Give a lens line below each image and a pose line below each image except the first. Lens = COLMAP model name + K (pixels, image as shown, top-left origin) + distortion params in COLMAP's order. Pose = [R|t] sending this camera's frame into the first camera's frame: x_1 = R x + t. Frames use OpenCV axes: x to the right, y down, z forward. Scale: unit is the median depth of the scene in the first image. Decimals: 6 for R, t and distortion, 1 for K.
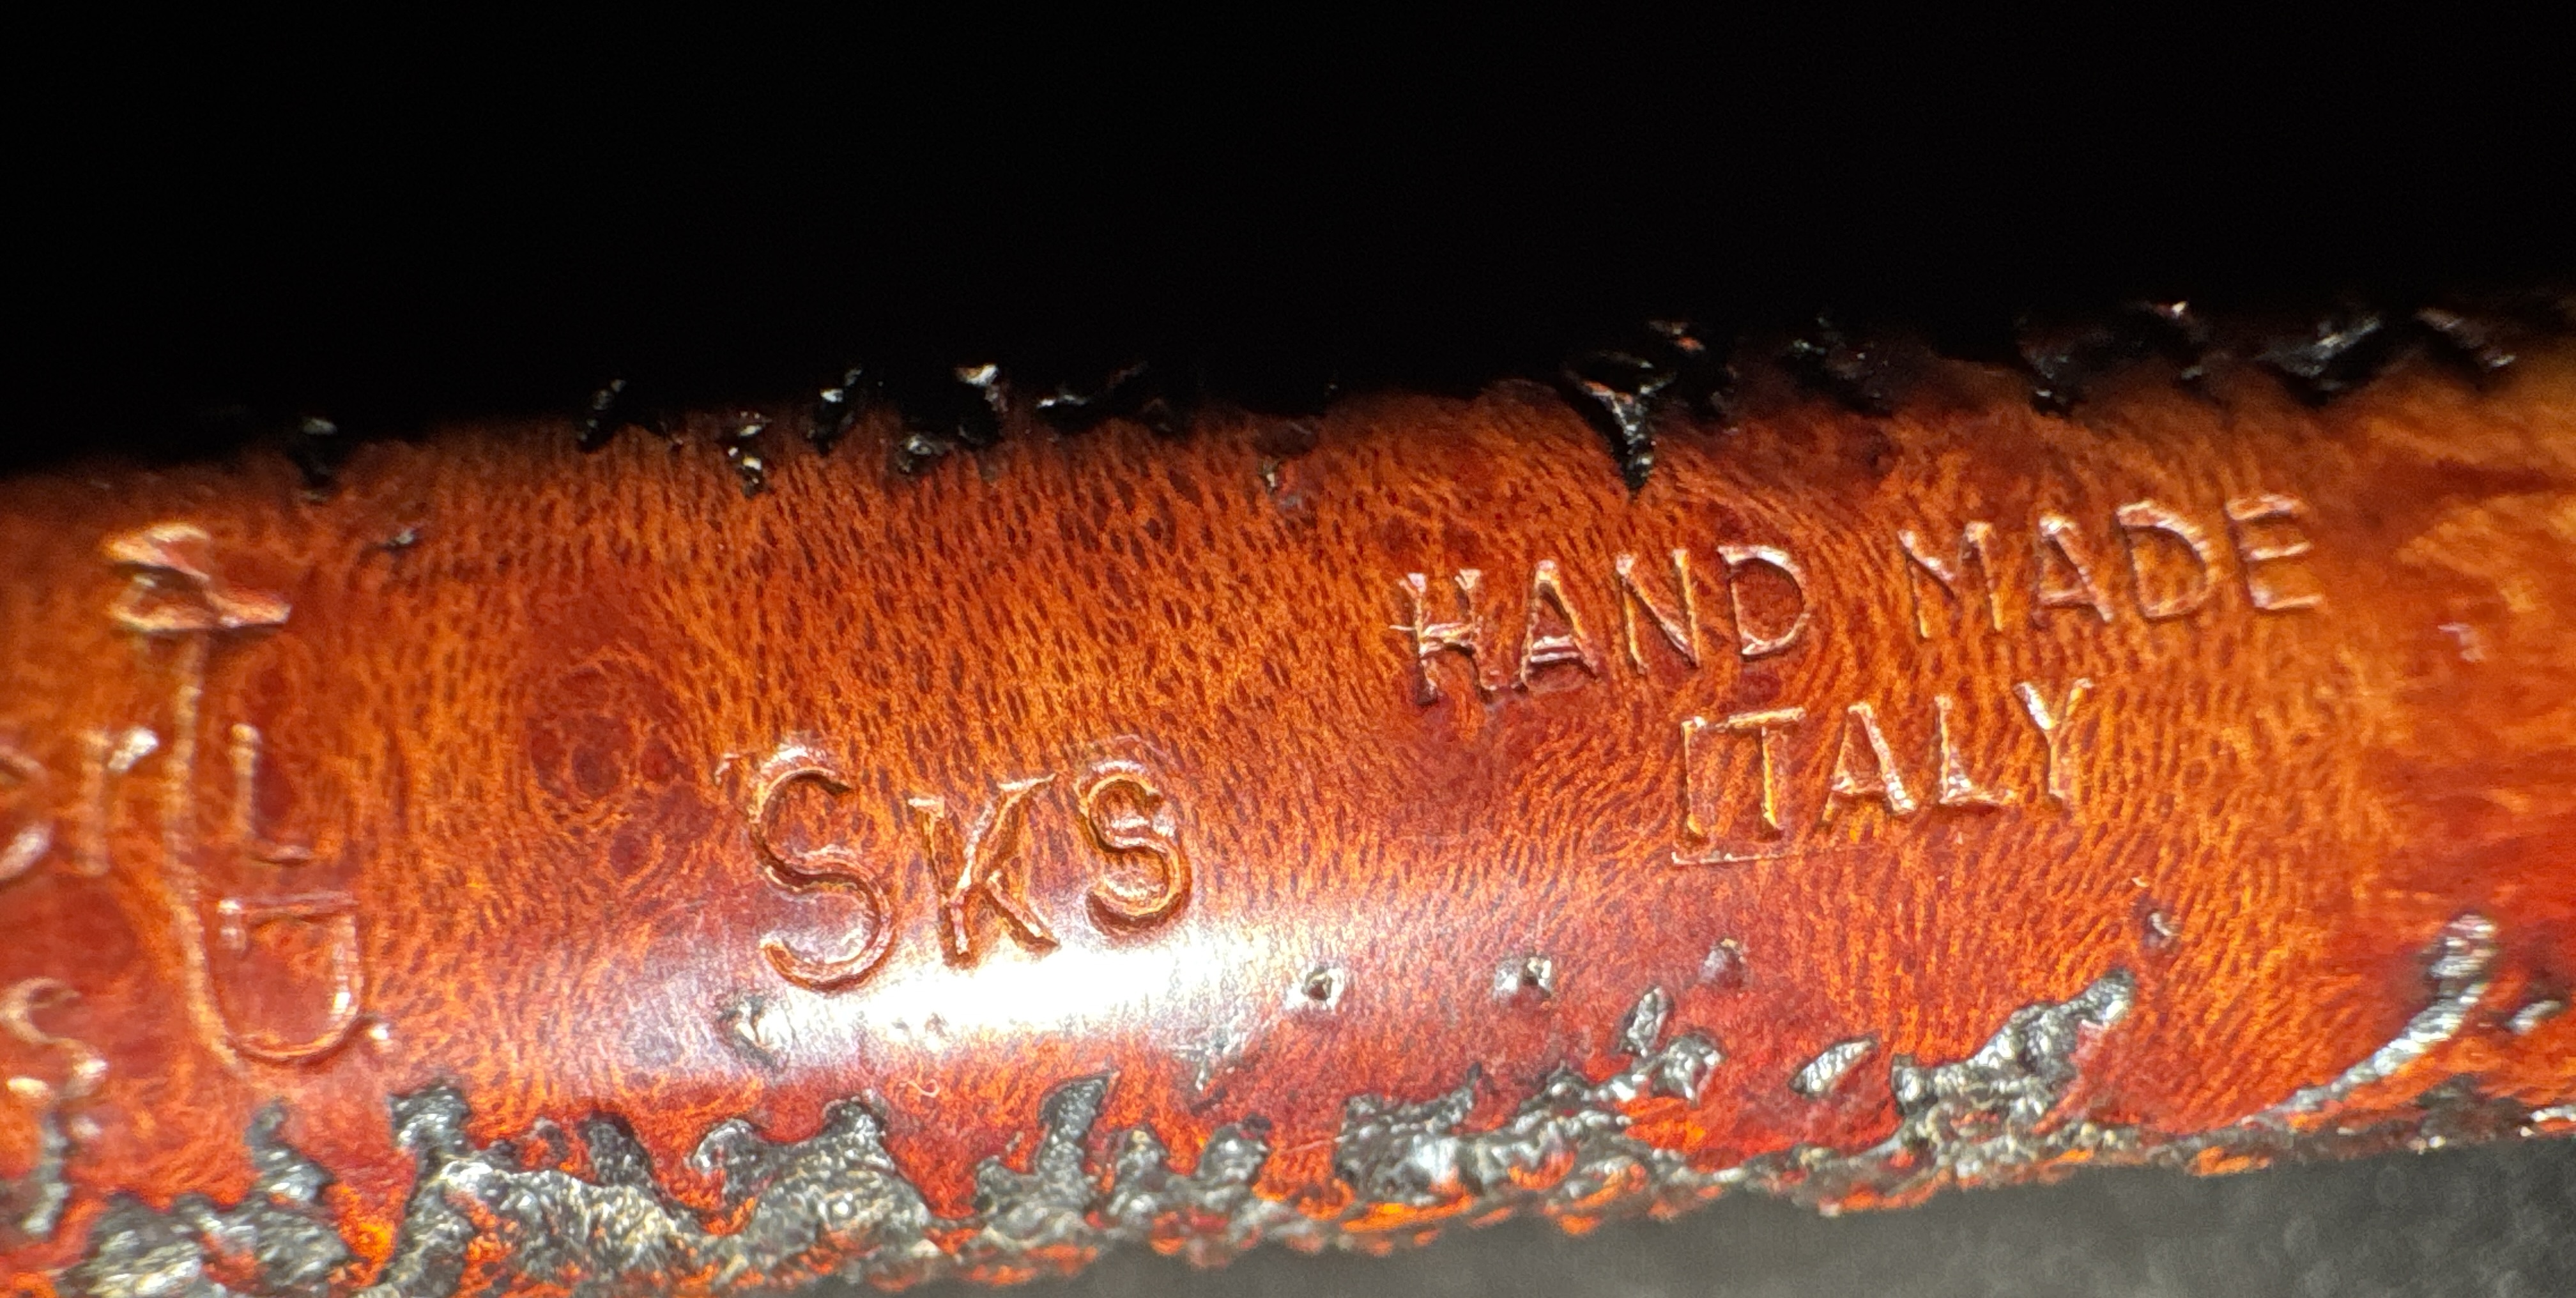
lens RADIAL K [[2190.6, 0, 1288.4], [0, 2190.6, 649.5], [0, 0, 1]] dist [-0.008478, 0.008791]
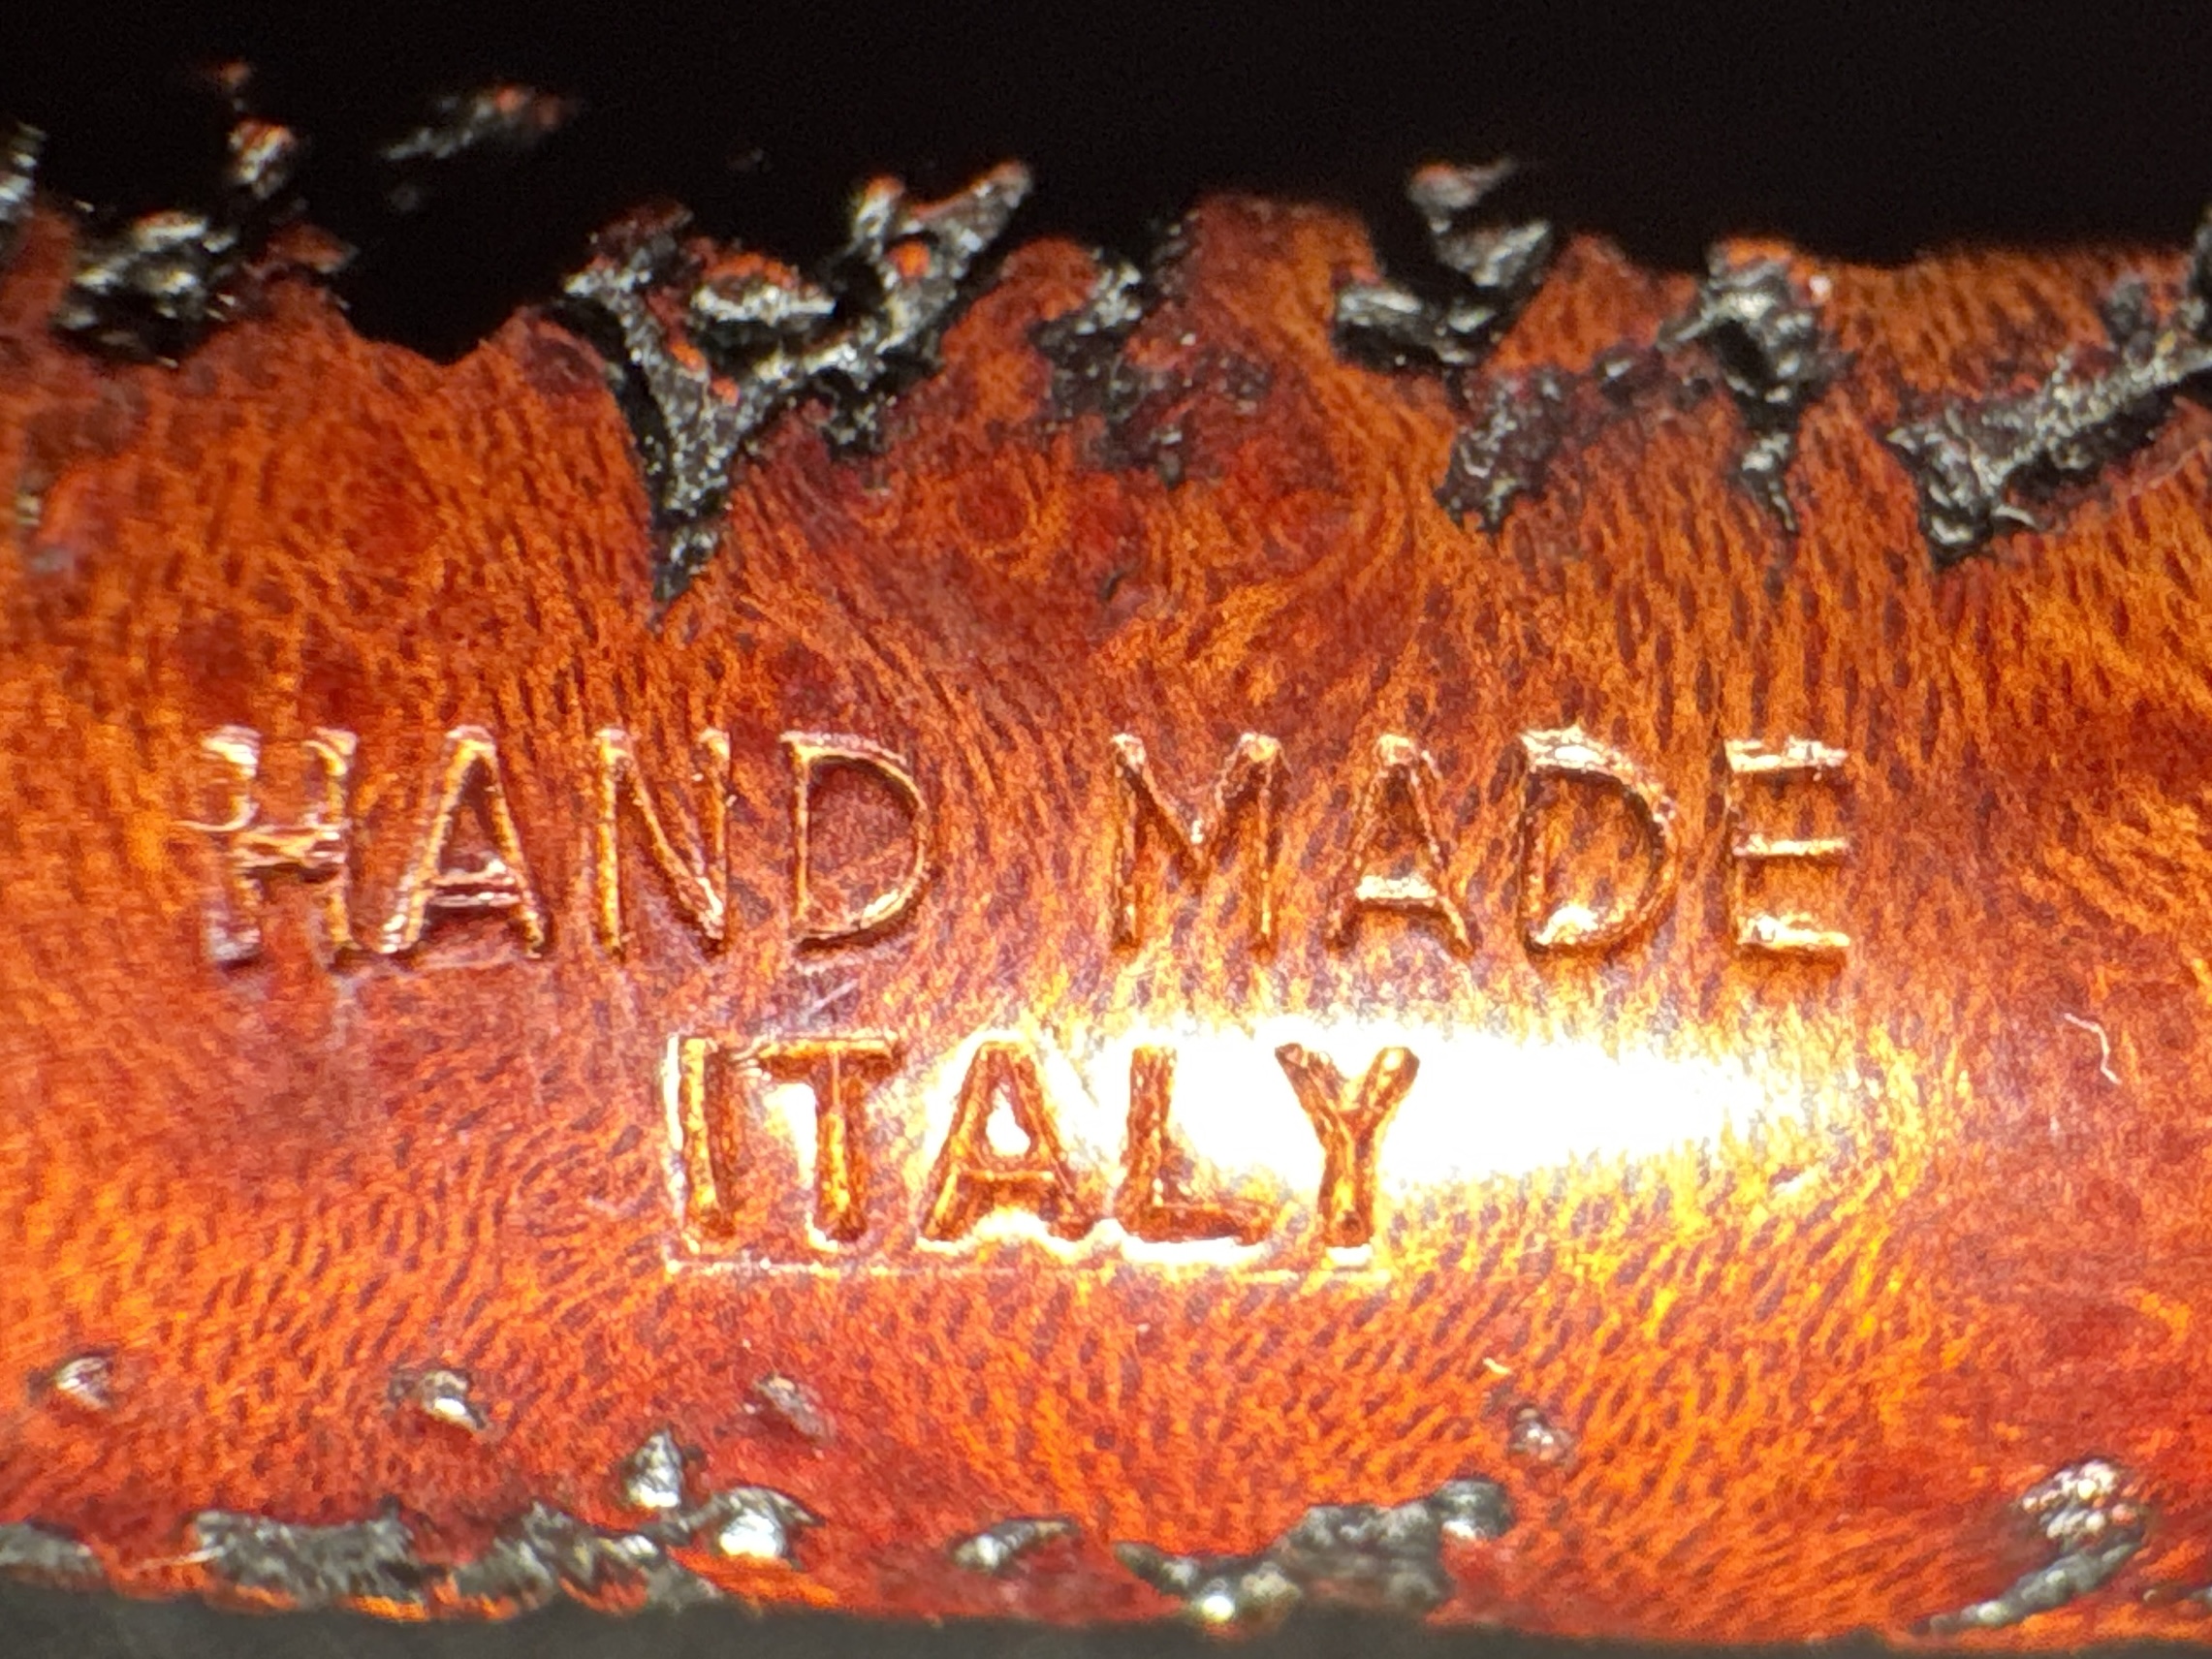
lens RADIAL K [[3468.1, 0, 1105.7], [0, 3468.1, 829.1], [0, 0, 1]] dist [-0.005411, 0.000000]
pose [[0.994487, 0.099996, -0.031559, 0.305164], [-0.090180, 0.969192, 0.229202, -0.229877], [0.053506, -0.225093, 0.972867, 0.147335]]
